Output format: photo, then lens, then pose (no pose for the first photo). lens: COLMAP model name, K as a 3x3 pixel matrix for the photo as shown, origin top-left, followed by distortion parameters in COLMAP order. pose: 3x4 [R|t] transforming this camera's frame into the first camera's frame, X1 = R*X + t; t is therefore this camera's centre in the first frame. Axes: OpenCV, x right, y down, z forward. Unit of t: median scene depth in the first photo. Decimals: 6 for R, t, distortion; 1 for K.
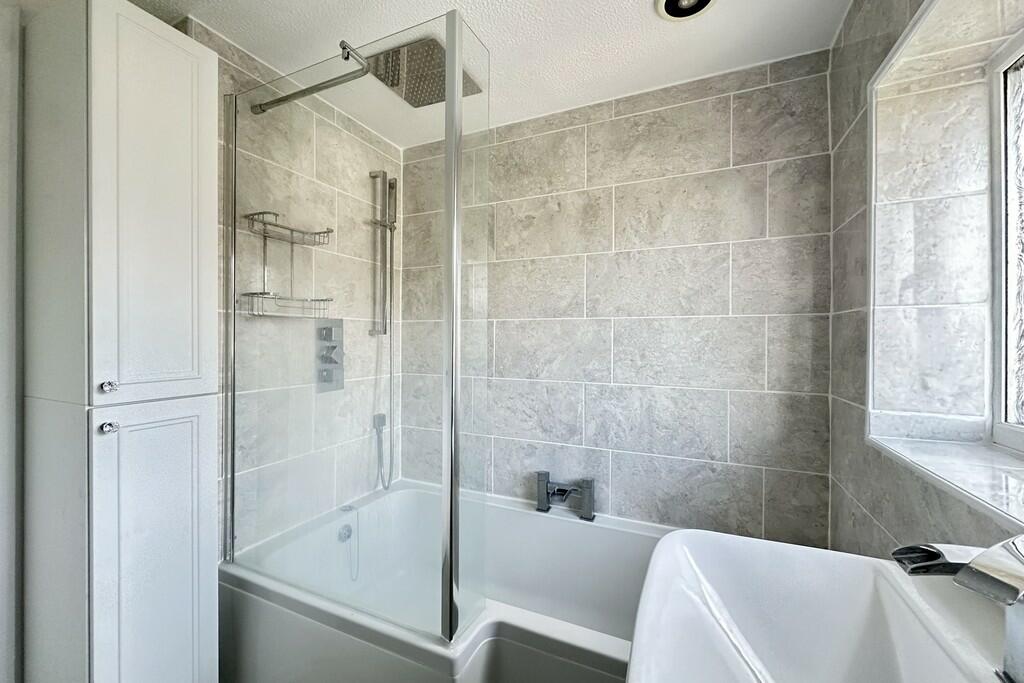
lens RADIAL K [[410.6, 0, 512.0], [0, 410.6, 341.5], [0, 0, 1]] dist [0.000082, 0.000099]
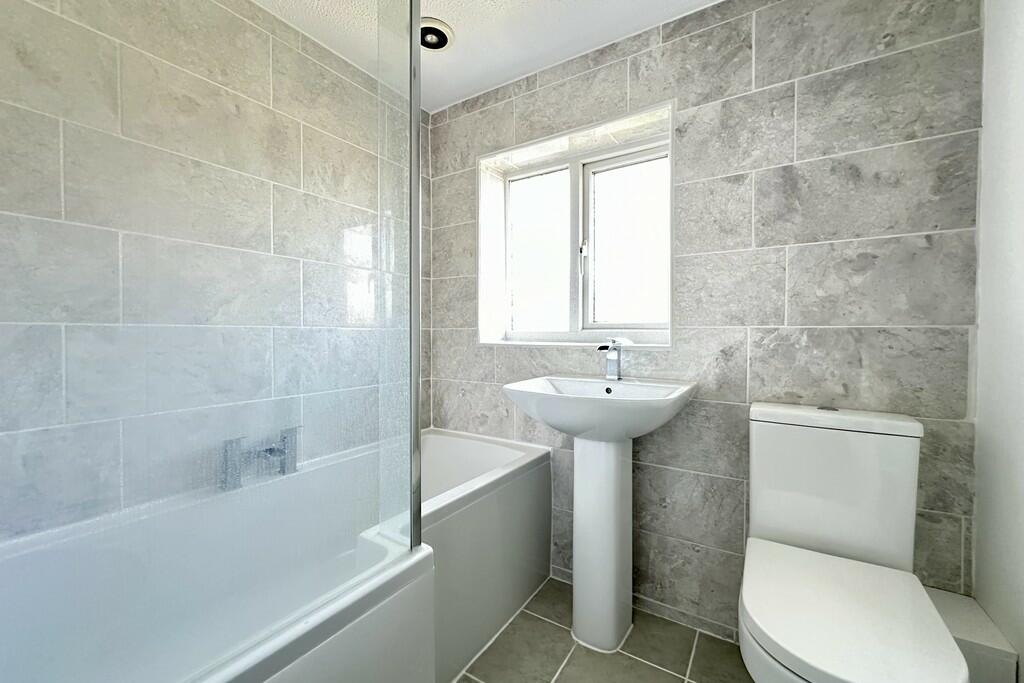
lens RADIAL K [[410.6, 0, 512.0], [0, 410.6, 341.5], [0, 0, 1]] dist [0.000082, 0.000099]
pose [[0.146643, -0.026560, 0.988833, -0.640090], [0.004892, 0.999647, 0.026124, 0.112913], [-0.989177, 0.001007, 0.146721, 0.358317]]
